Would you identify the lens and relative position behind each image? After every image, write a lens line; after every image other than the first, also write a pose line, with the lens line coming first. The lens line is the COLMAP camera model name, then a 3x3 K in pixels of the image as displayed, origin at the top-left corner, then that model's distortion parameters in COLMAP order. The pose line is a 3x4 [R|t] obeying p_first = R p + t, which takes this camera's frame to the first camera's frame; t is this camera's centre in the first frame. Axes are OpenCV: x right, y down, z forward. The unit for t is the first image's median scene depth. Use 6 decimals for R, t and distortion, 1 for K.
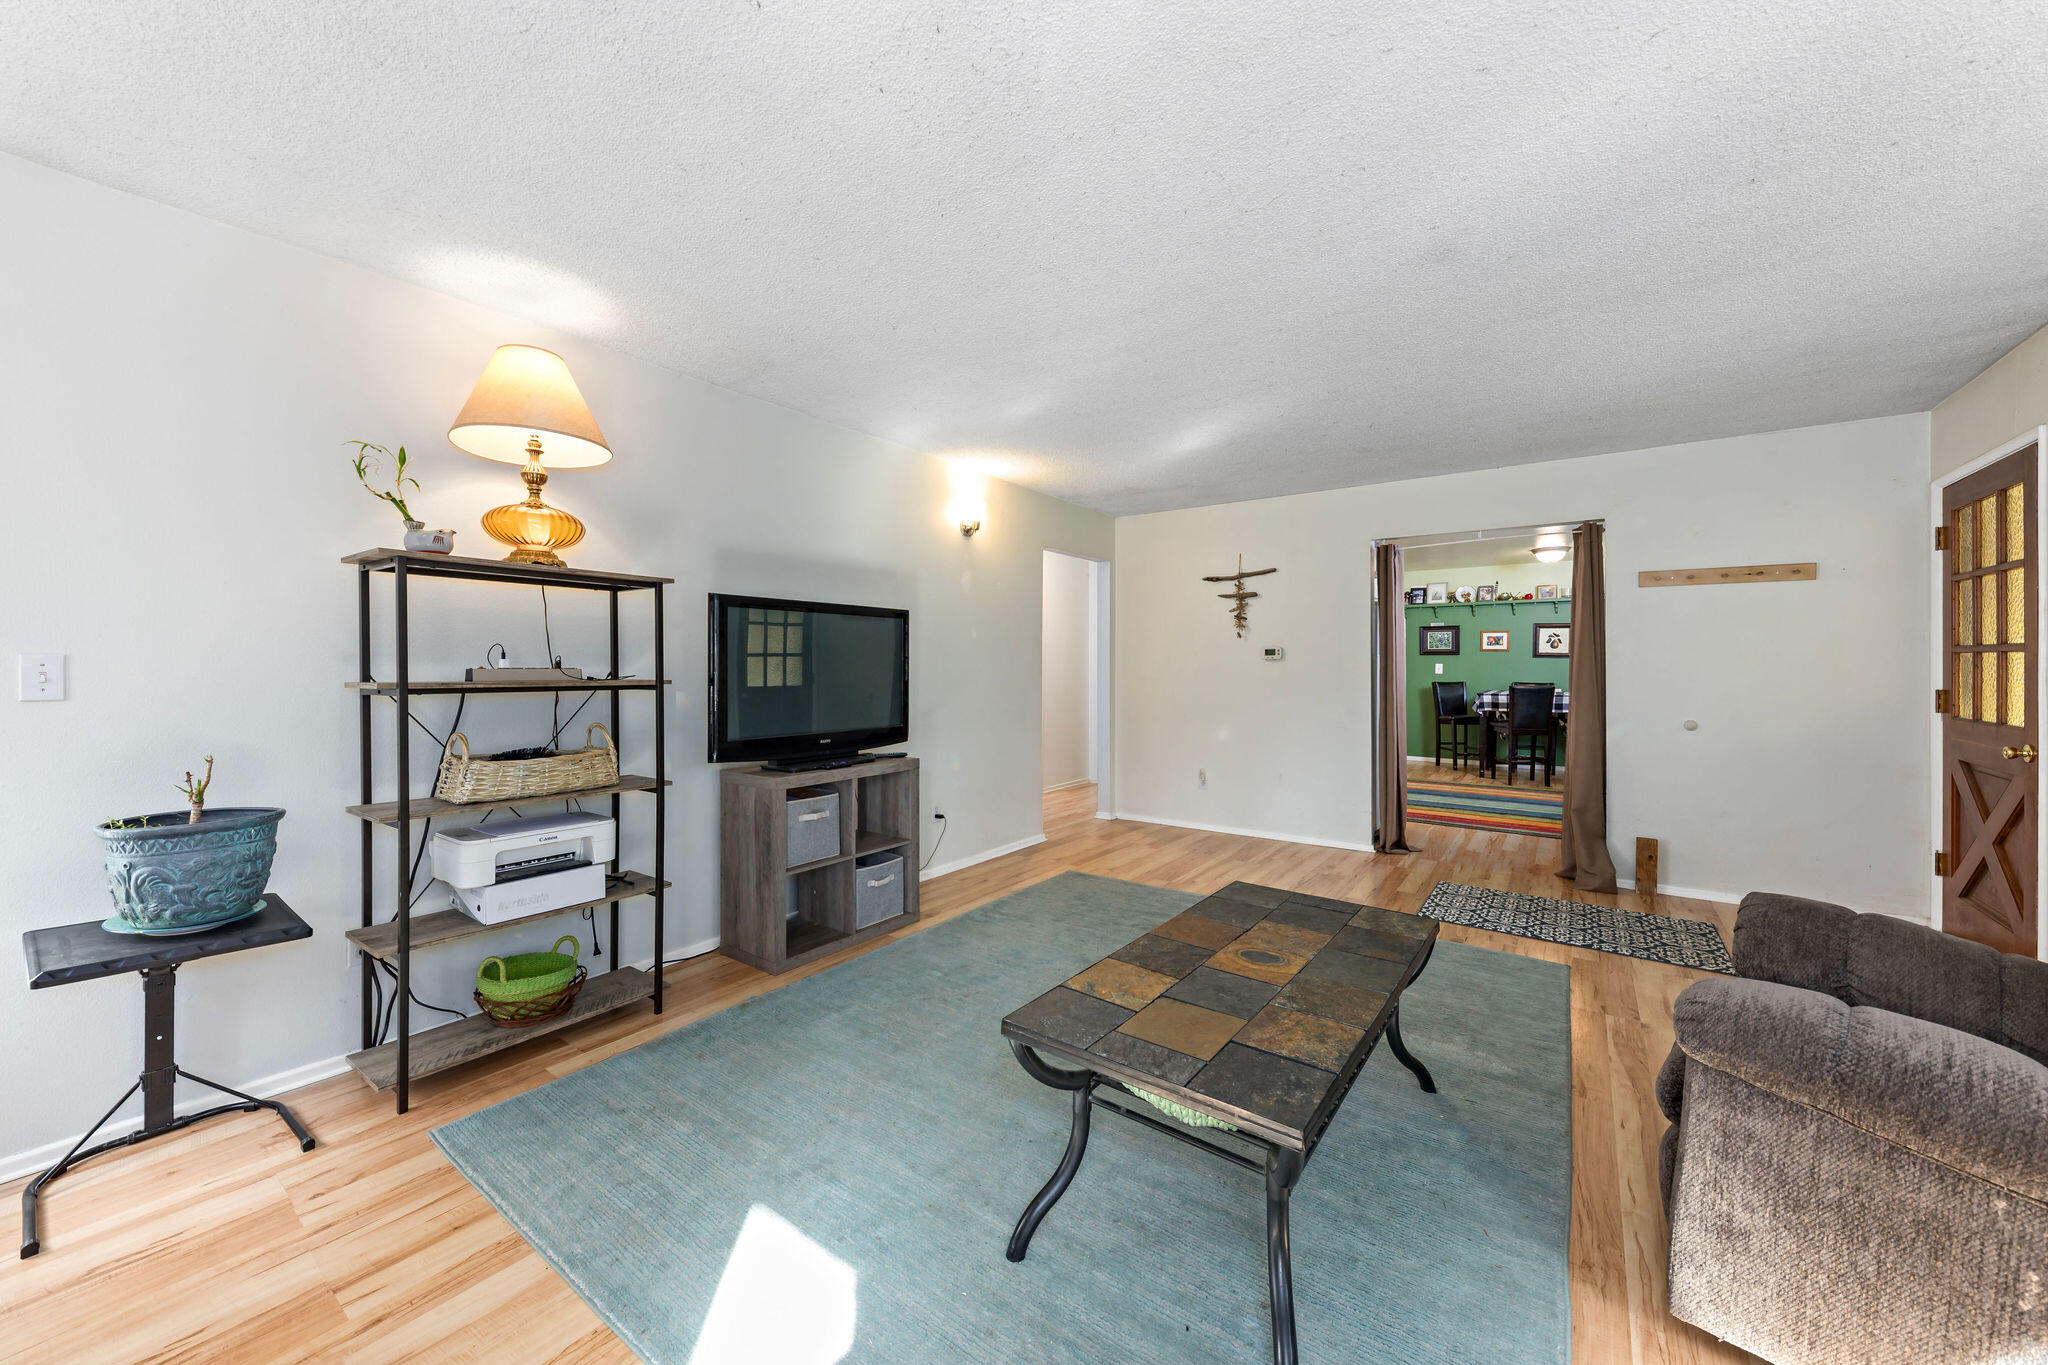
lens RADIAL K [[739.8, 0, 1033.4], [0, 739.8, 667.0], [0, 0, 1]] dist [-0.008230, -0.001013]
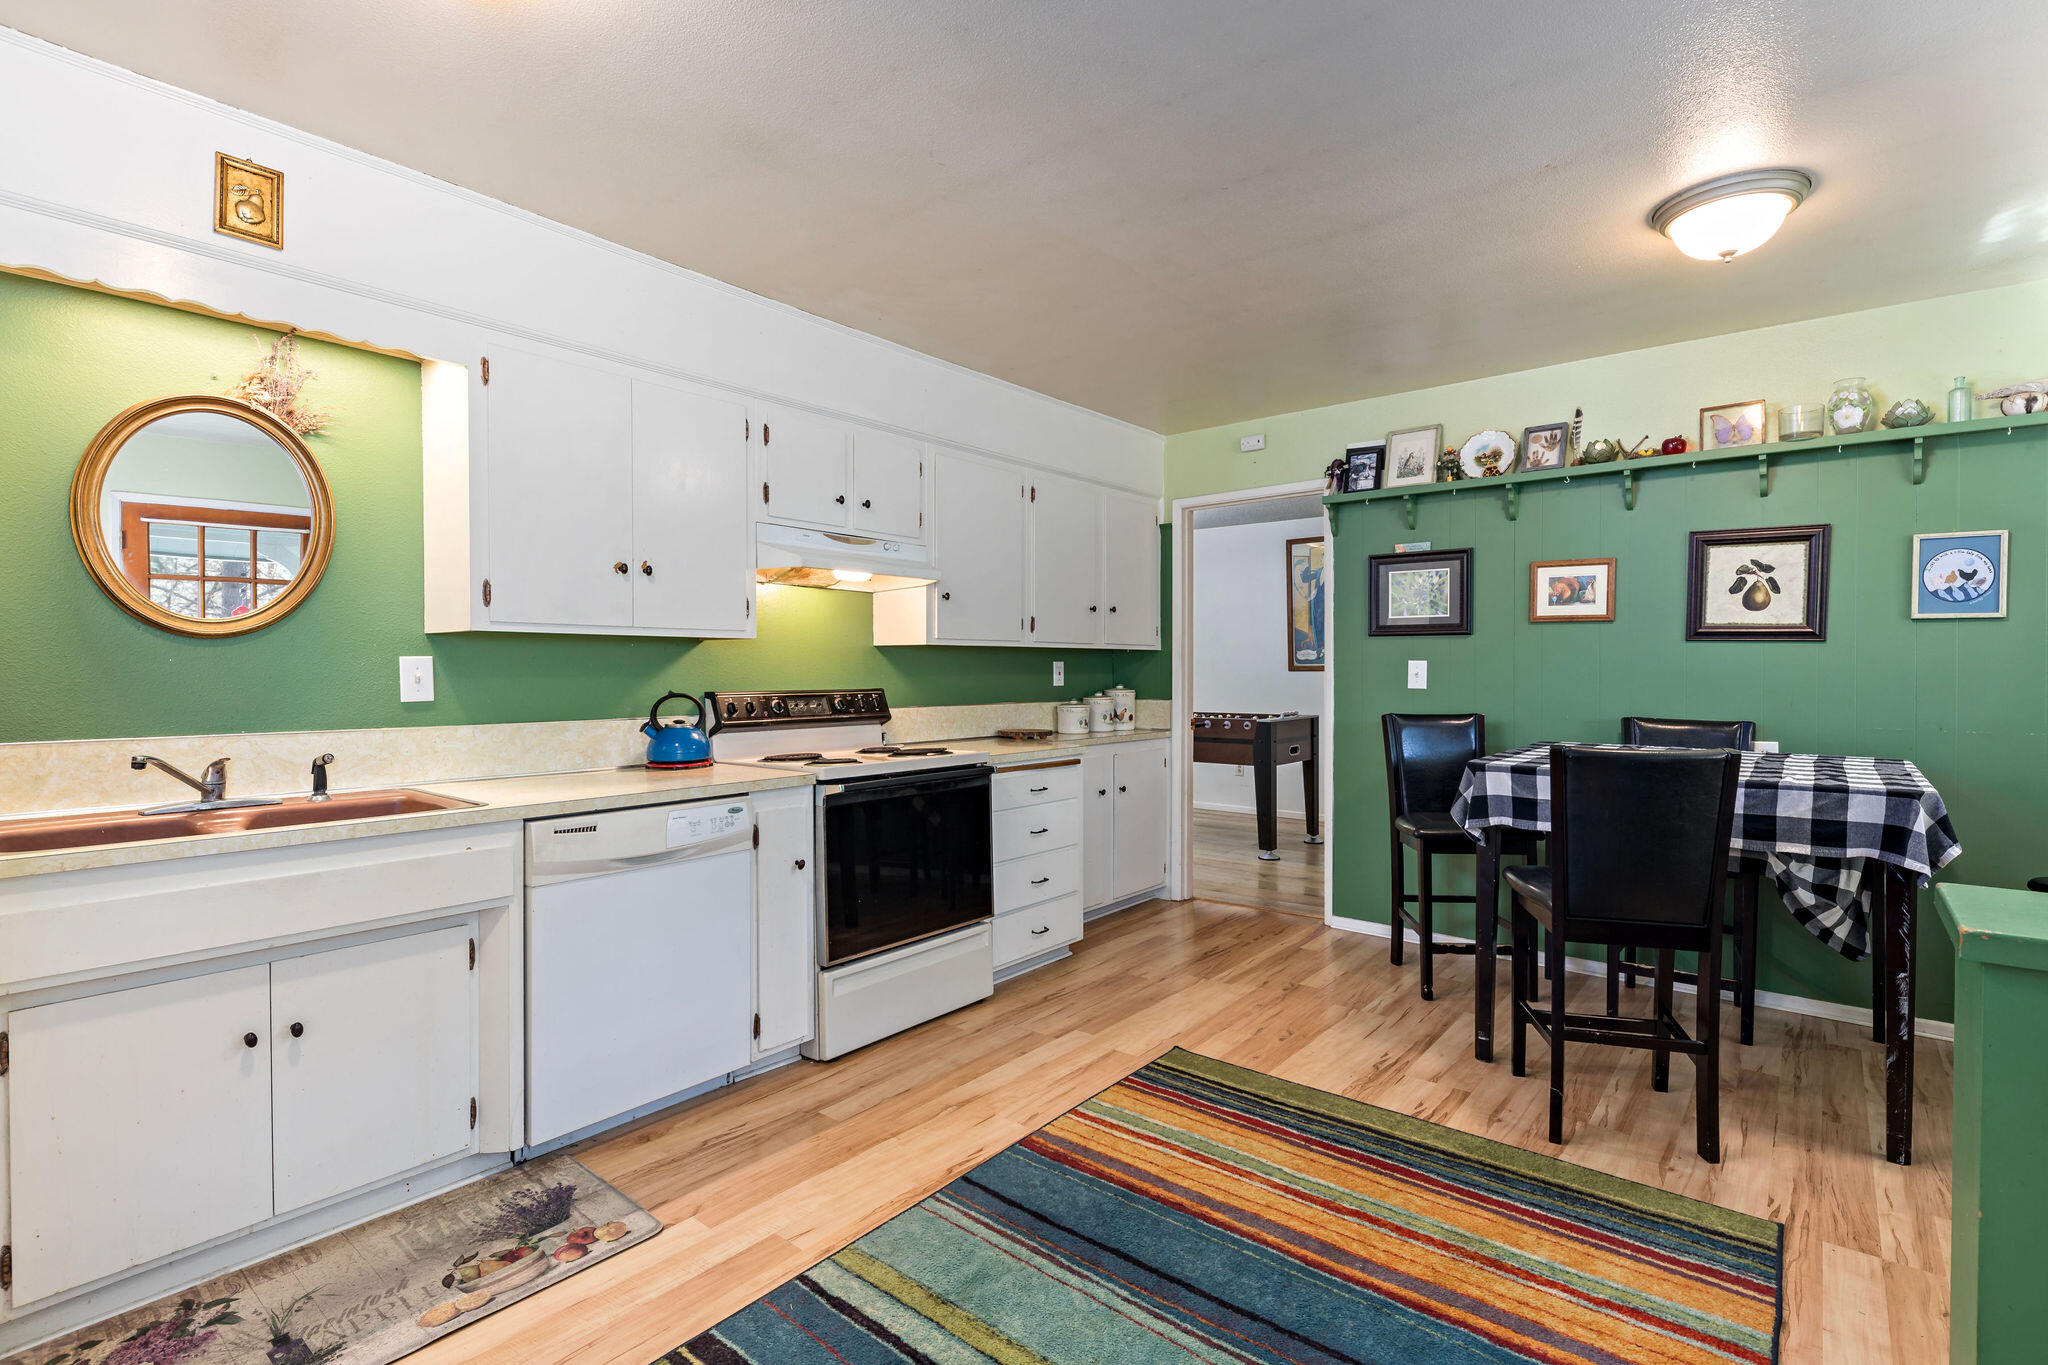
lens RADIAL K [[972.6, 0, 1033.0], [0, 972.6, 674.4], [0, 0, 1]] dist [0.005918, -0.008664]
pose [[0.998634, 0.002749, -0.052180, 0.410168], [-0.002505, 0.999986, 0.004742, 0.000304], [0.052192, -0.004605, 0.998626, 0.555552]]
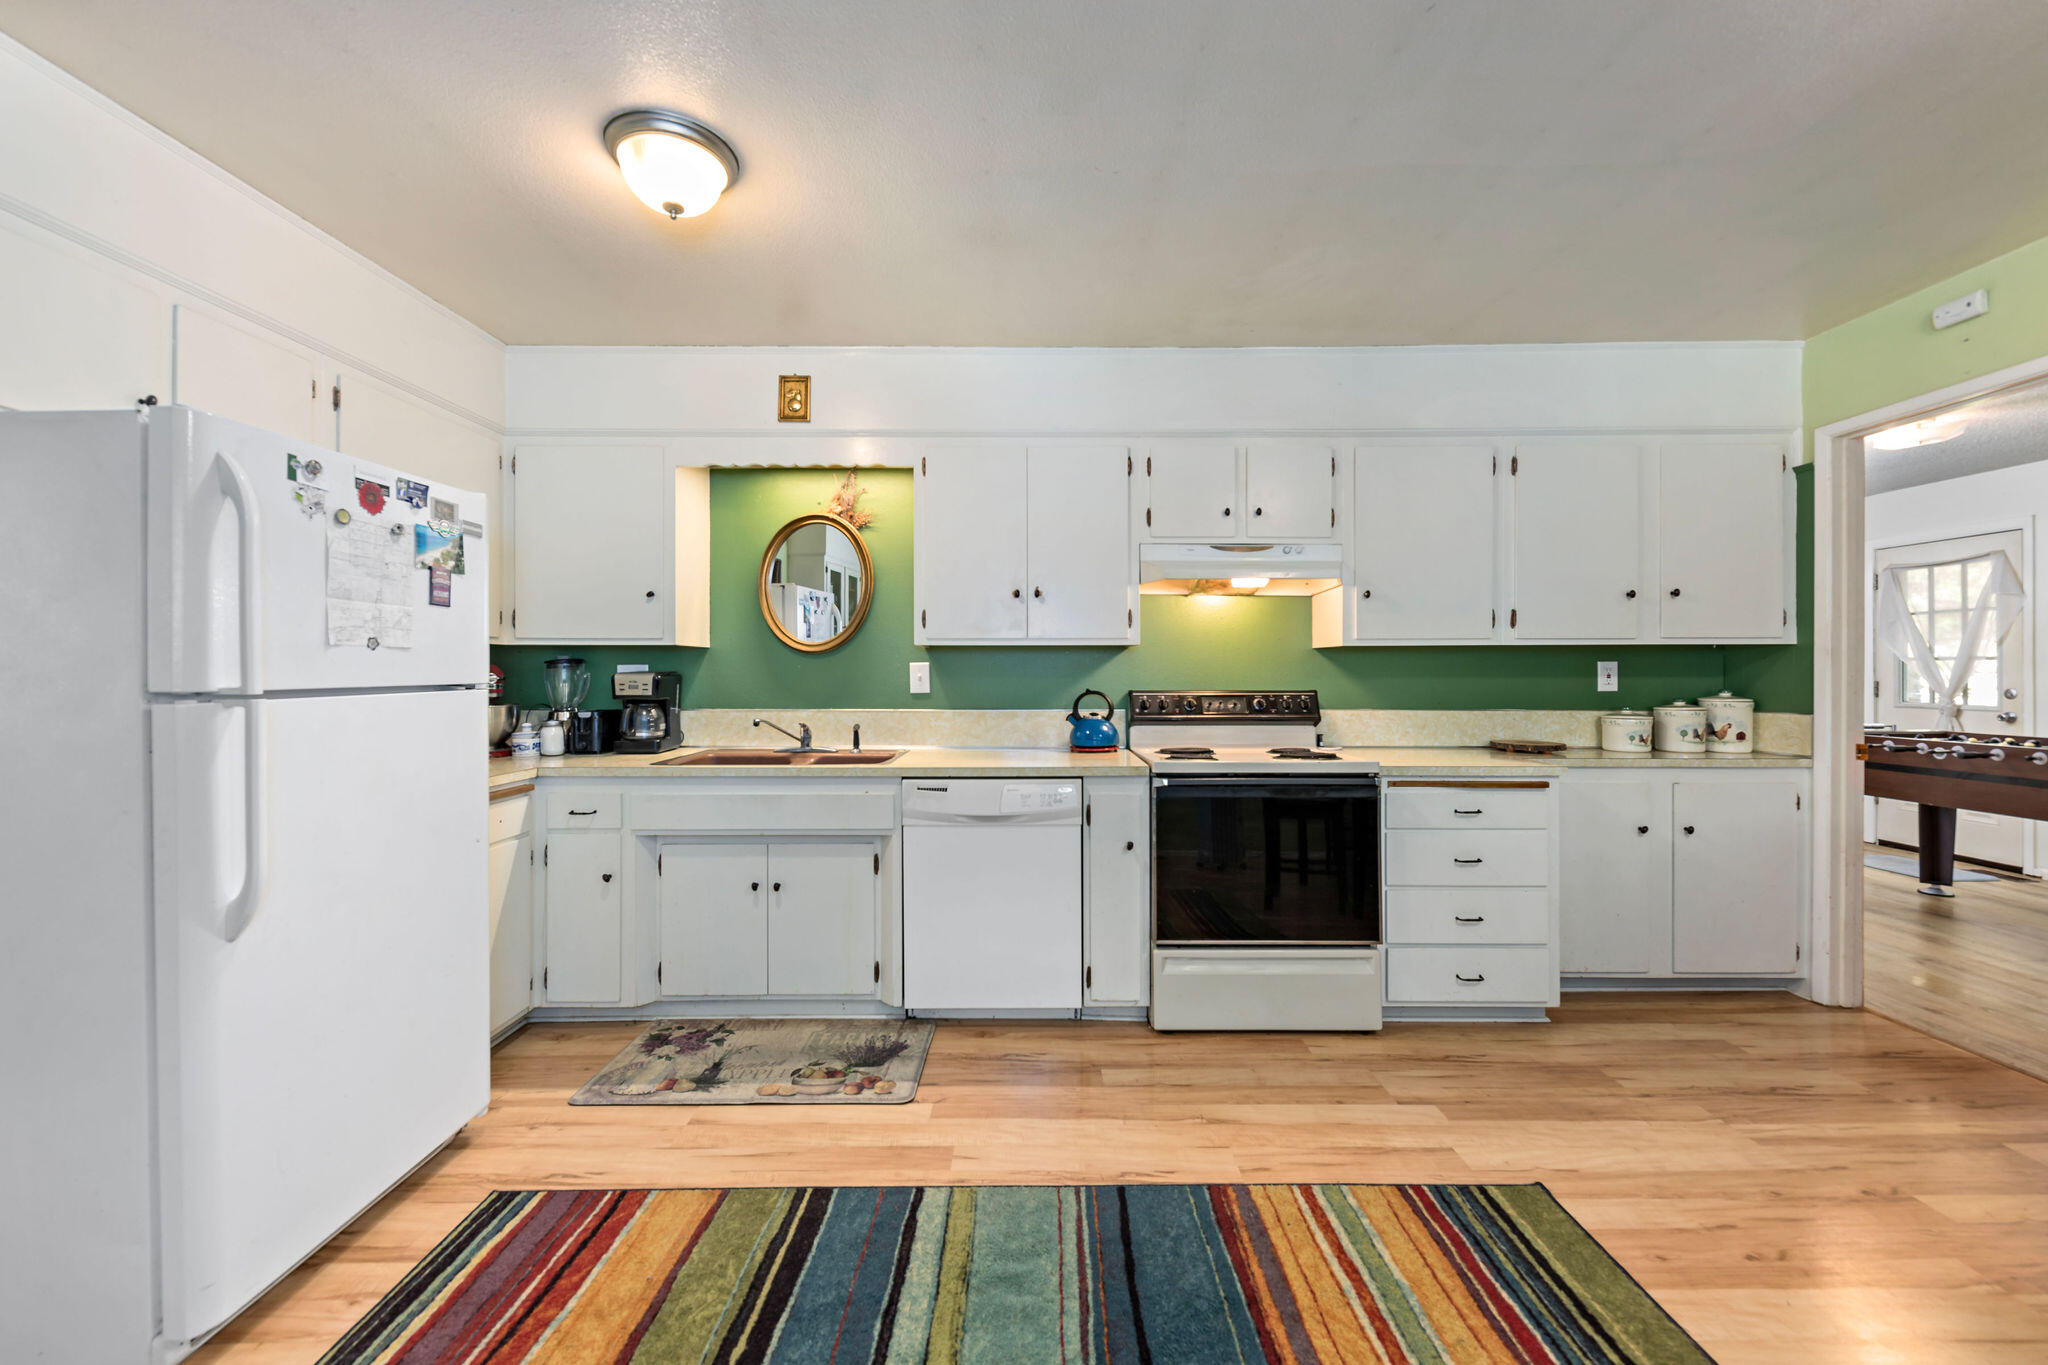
lens RADIAL K [[784.4, 0, 1011.9], [0, 784.4, 671.2], [0, 0, 1]] dist [0.002342, -0.001754]
pose [[0.578827, 0.002249, -0.815447, 0.544952], [-0.001222, 0.999997, 0.001890, -0.000345], [0.815449, -0.000097, 0.578829, 0.684831]]
